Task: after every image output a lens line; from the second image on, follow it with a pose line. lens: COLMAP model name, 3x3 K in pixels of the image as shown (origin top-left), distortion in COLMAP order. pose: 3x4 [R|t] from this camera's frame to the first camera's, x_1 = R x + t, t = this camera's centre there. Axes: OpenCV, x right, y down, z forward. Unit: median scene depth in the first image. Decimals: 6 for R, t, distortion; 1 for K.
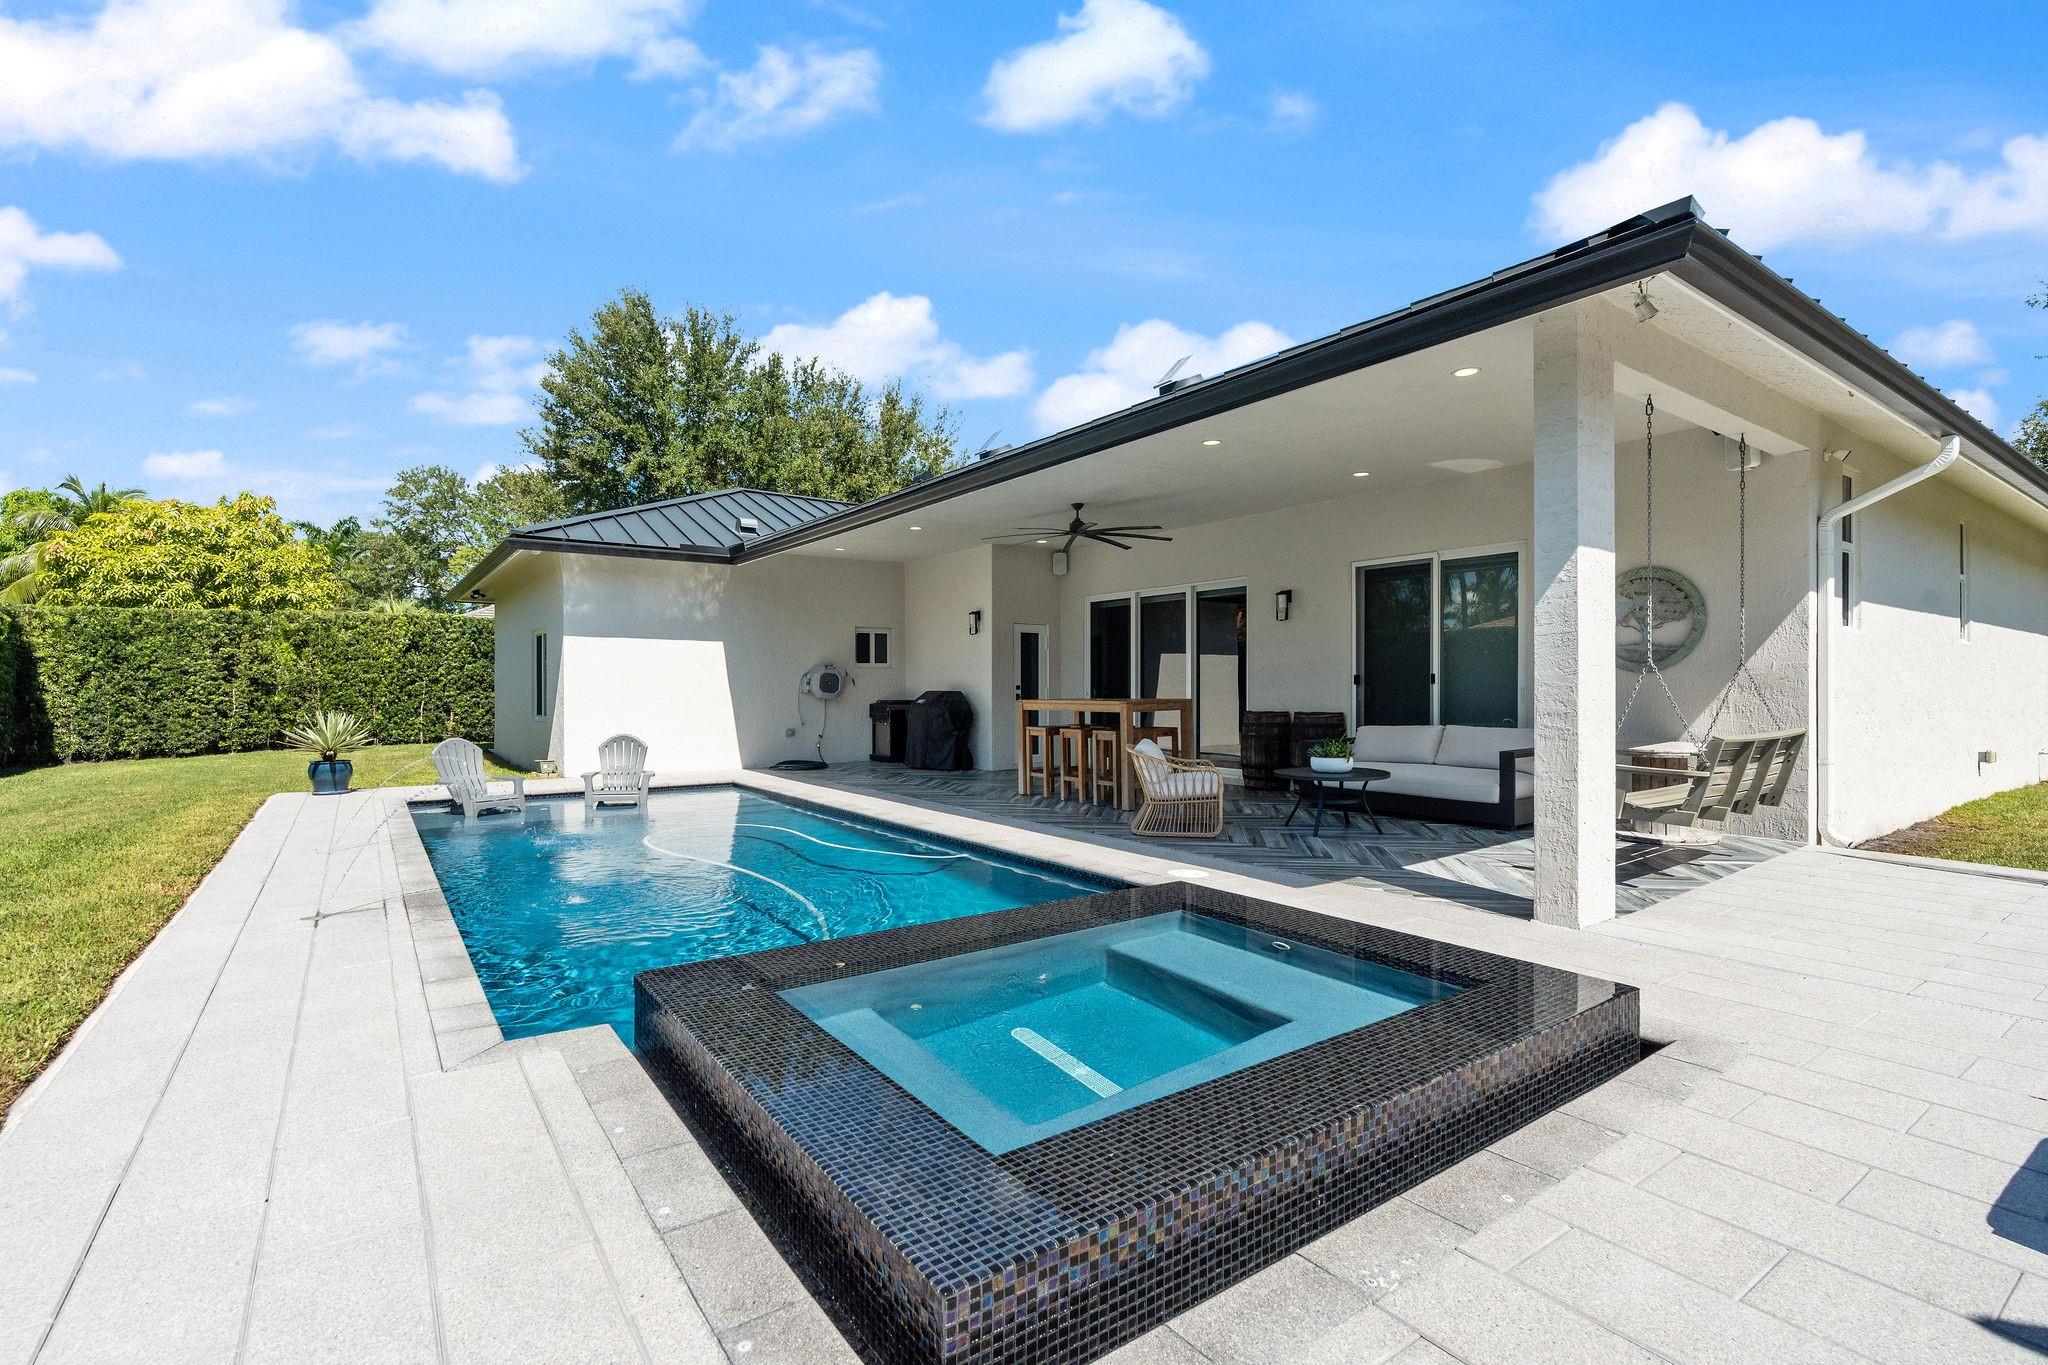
lens RADIAL K [[930.5, 0, 1007.7], [0, 930.5, 688.7], [0, 0, 1]] dist [-0.007795, 0.000277]
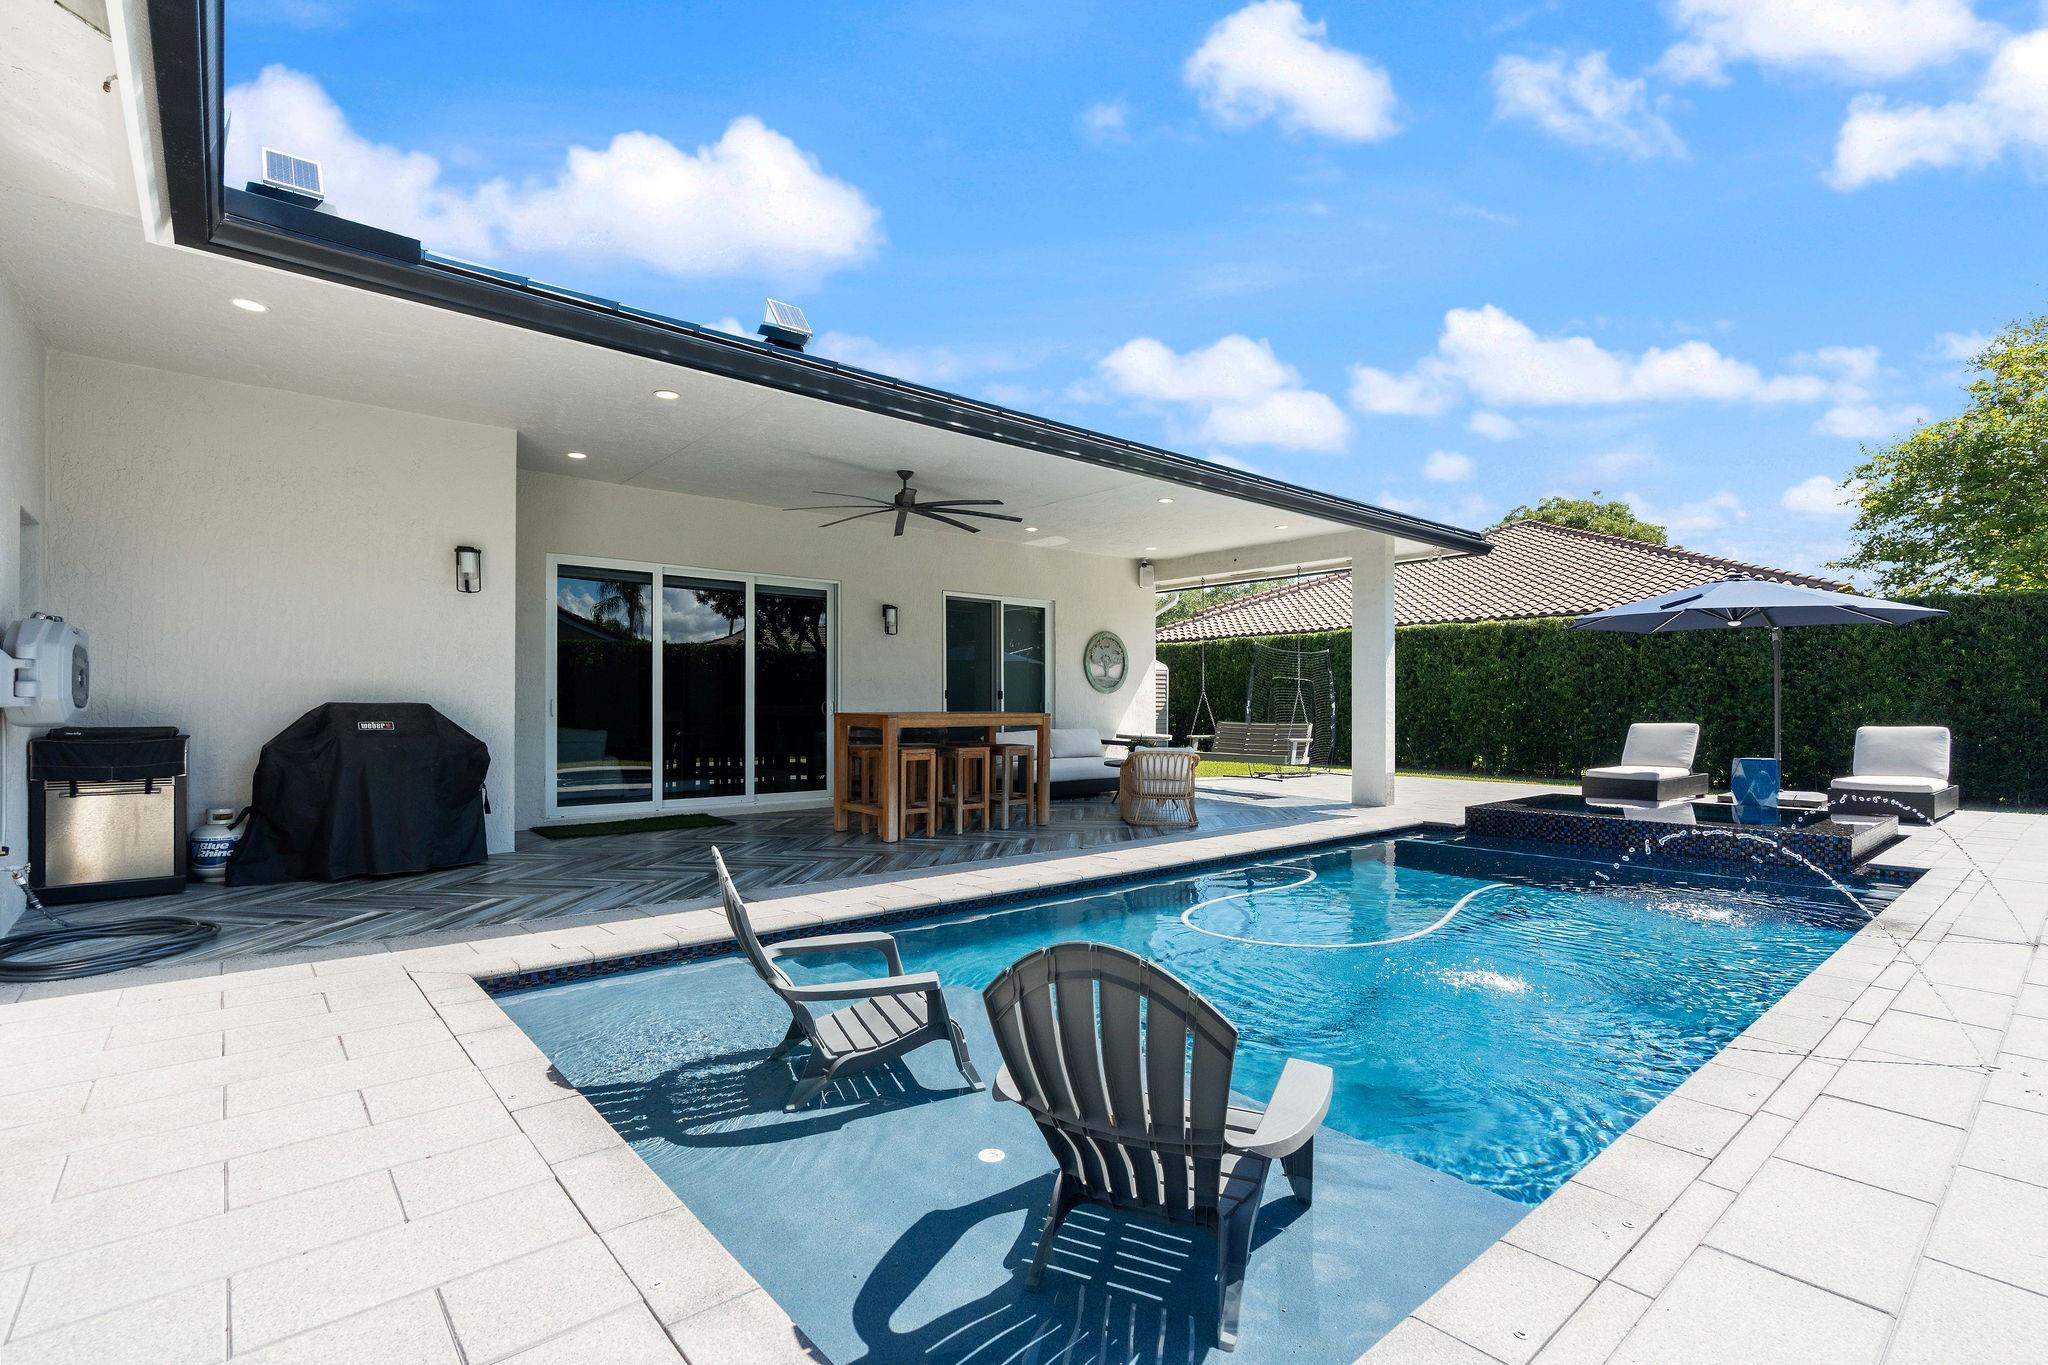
lens RADIAL K [[931.6, 0, 1009.1], [0, 931.6, 706.3], [0, 0, 1]] dist [0.000717, 0.000154]
pose [[-0.083192, -0.000521, 0.996533, -0.734057], [-0.000162, 1.000000, 0.000509, 0.004185], [-0.996534, -0.000119, -0.083192, 0.962780]]
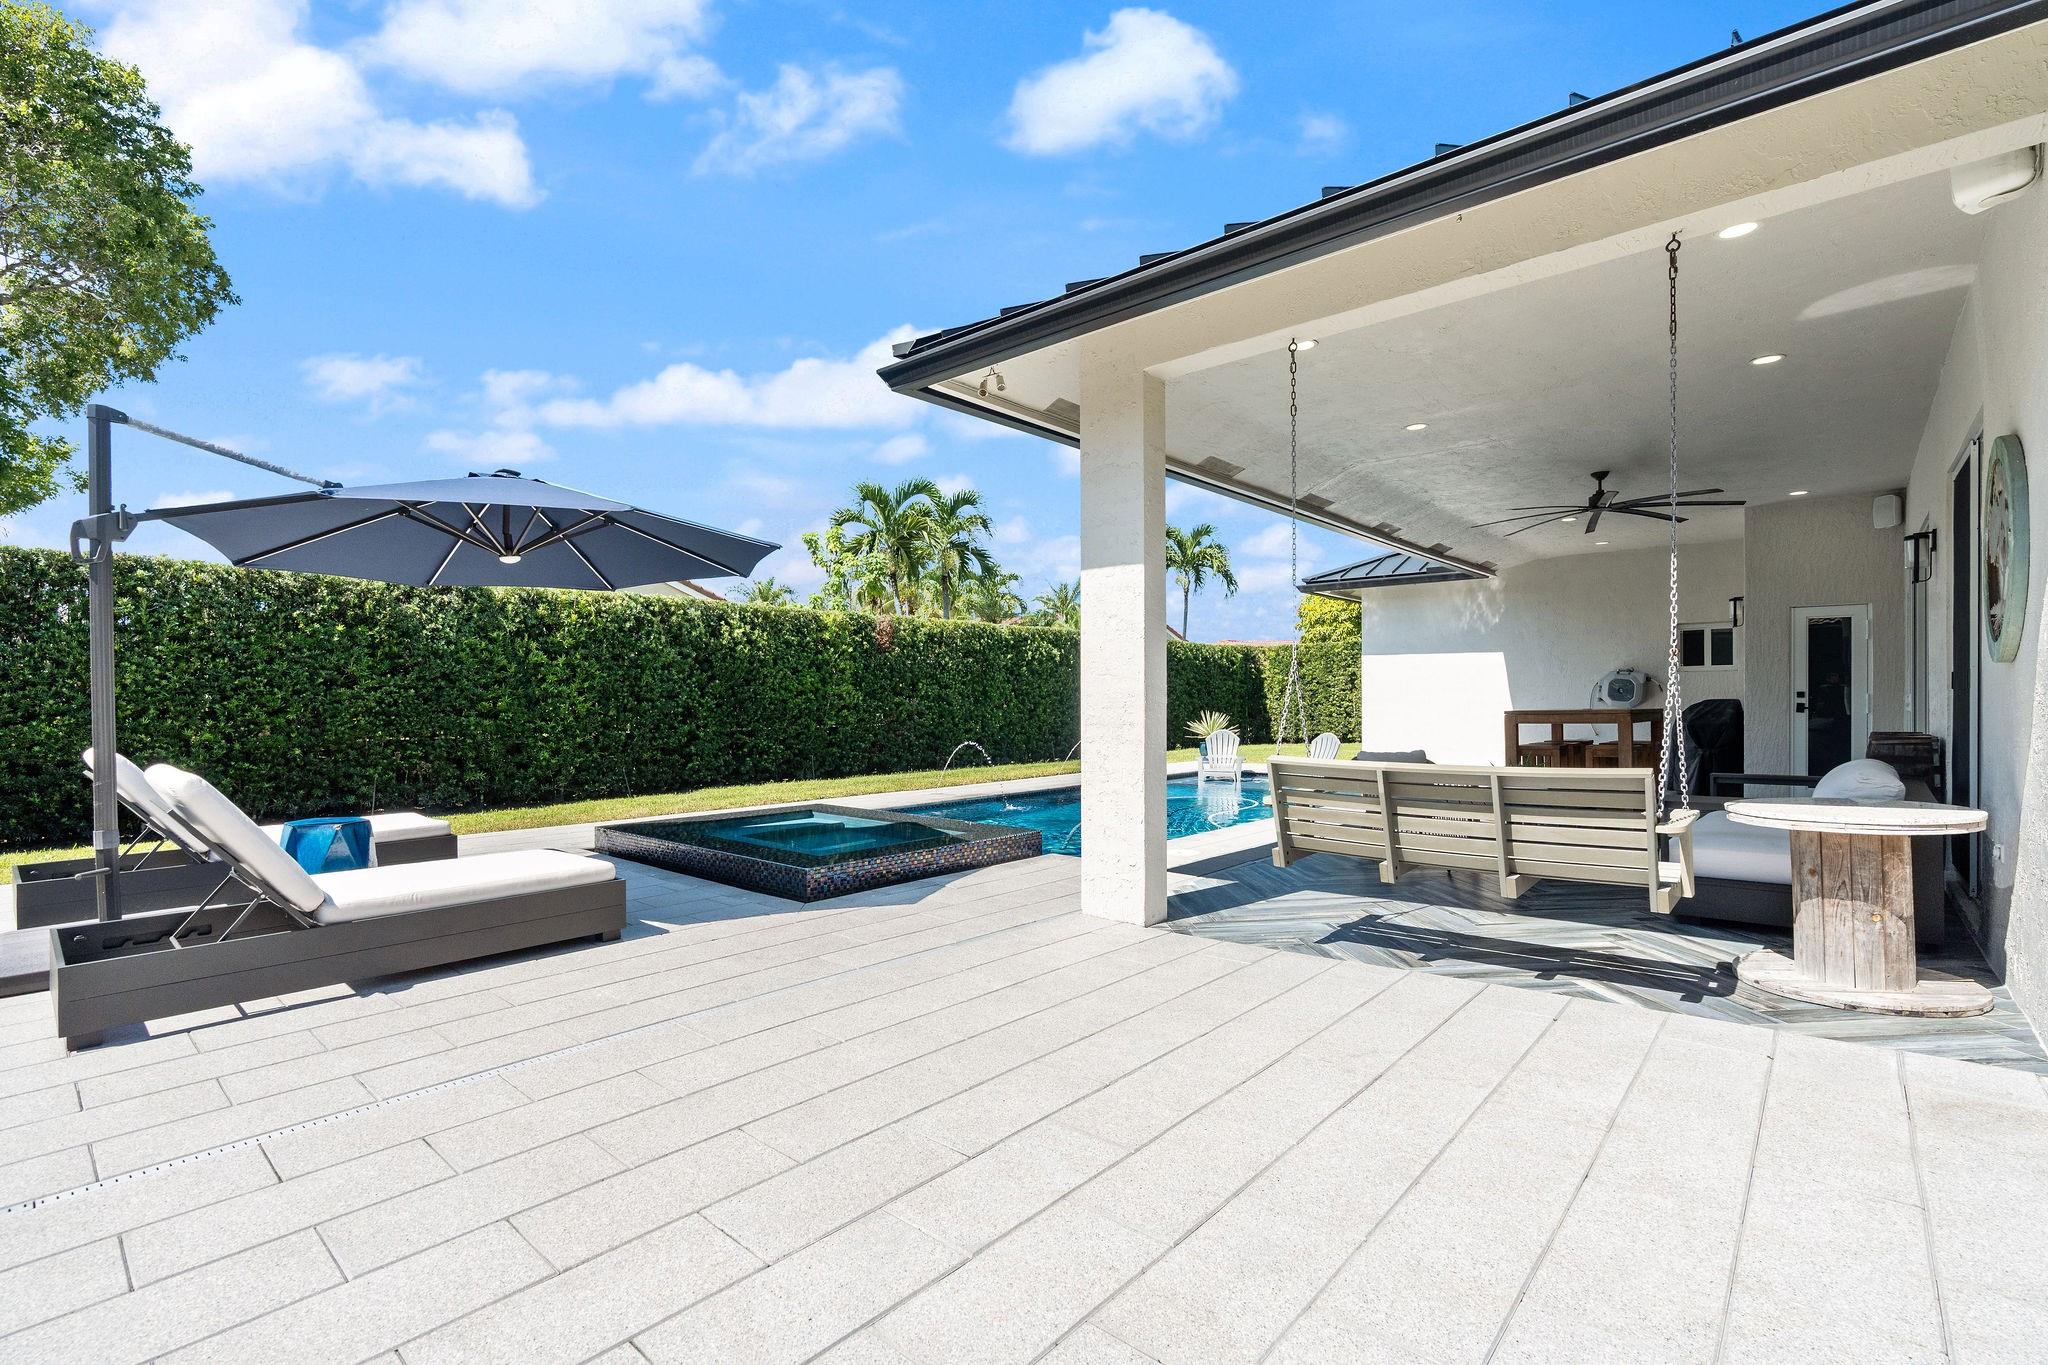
lens RADIAL K [[931.6, 0, 1009.1], [0, 931.6, 706.3], [0, 0, 1]] dist [0.000717, 0.000154]
pose [[0.234435, 0.009484, -0.972086, 0.748937], [0.000716, 0.999950, 0.009929, 0.000094], [0.972132, -0.003024, 0.234416, 0.292697]]
